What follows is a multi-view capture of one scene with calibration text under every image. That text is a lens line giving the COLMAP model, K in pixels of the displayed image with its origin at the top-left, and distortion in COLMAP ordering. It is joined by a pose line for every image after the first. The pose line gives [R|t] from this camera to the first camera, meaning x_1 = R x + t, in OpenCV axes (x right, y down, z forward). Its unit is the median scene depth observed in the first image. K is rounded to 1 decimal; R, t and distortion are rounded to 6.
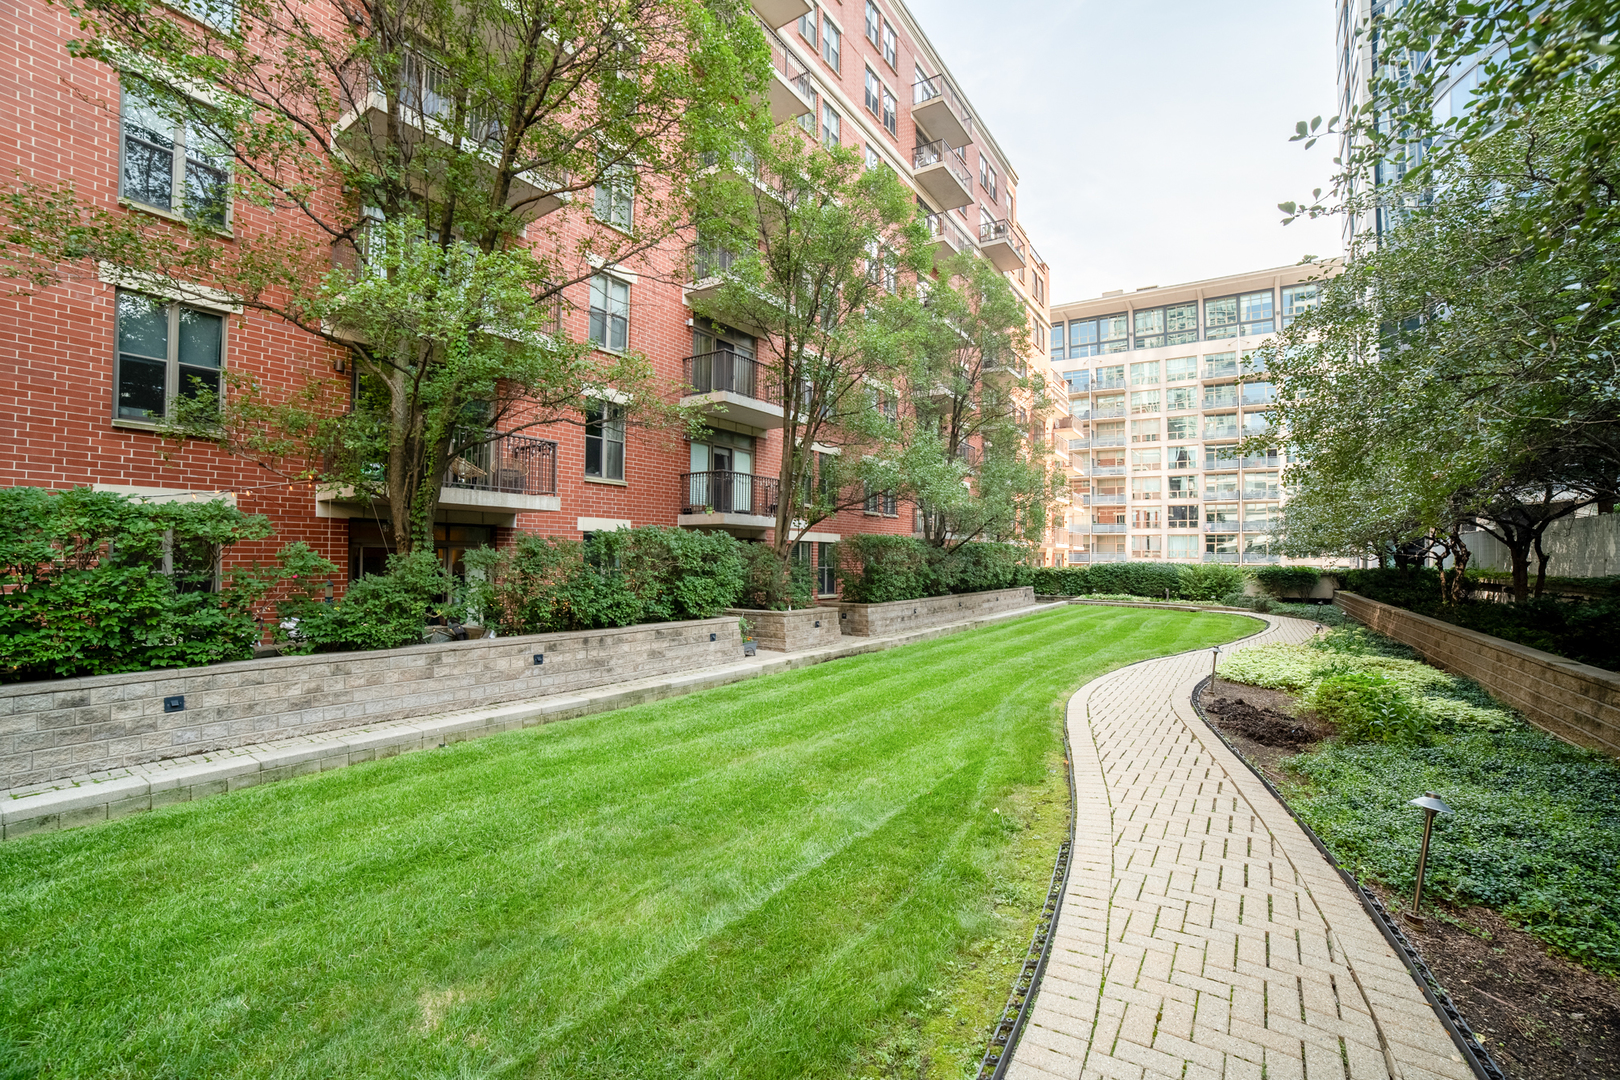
lens RADIAL K [[678.4, 0, 846.4], [0, 678.4, 541.9], [0, 0, 1]] dist [-0.001906, -0.000158]
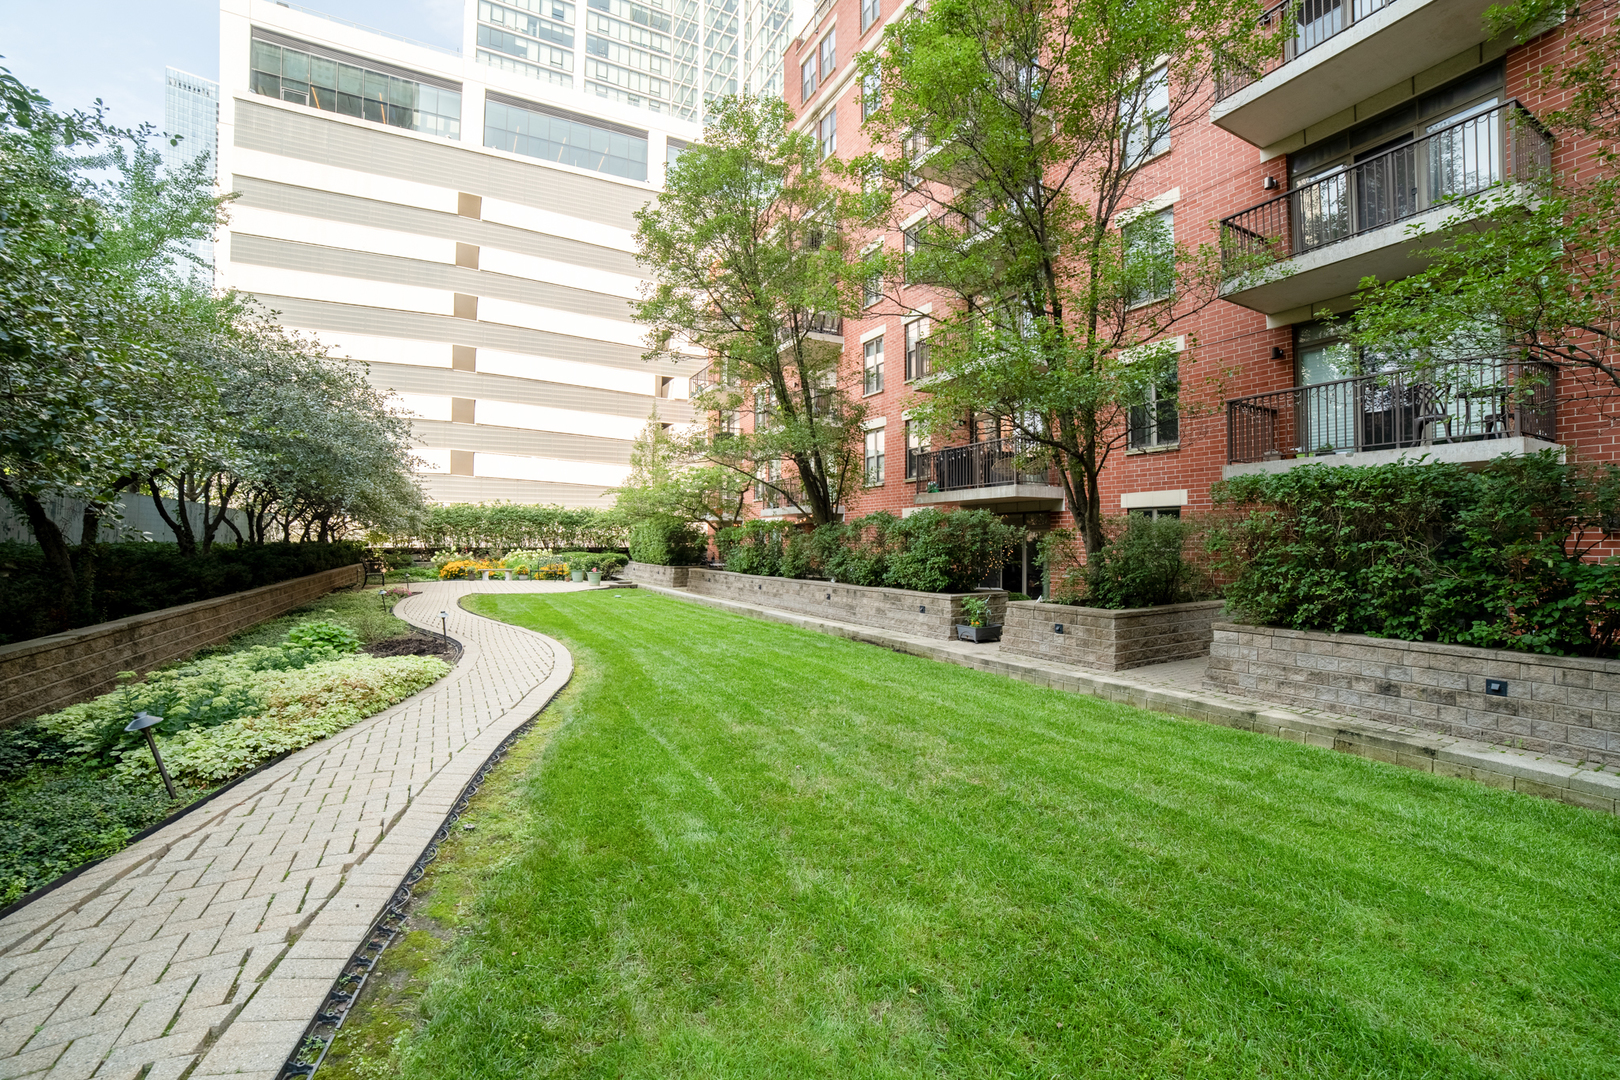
lens RADIAL K [[678.4, 0, 846.4], [0, 678.4, 541.9], [0, 0, 1]] dist [-0.001906, -0.000158]
pose [[-0.480998, -0.013812, -0.876613, 0.631002], [0.023477, 0.999314, -0.028627, 0.048803], [0.876407, -0.034350, -0.480344, 1.113747]]
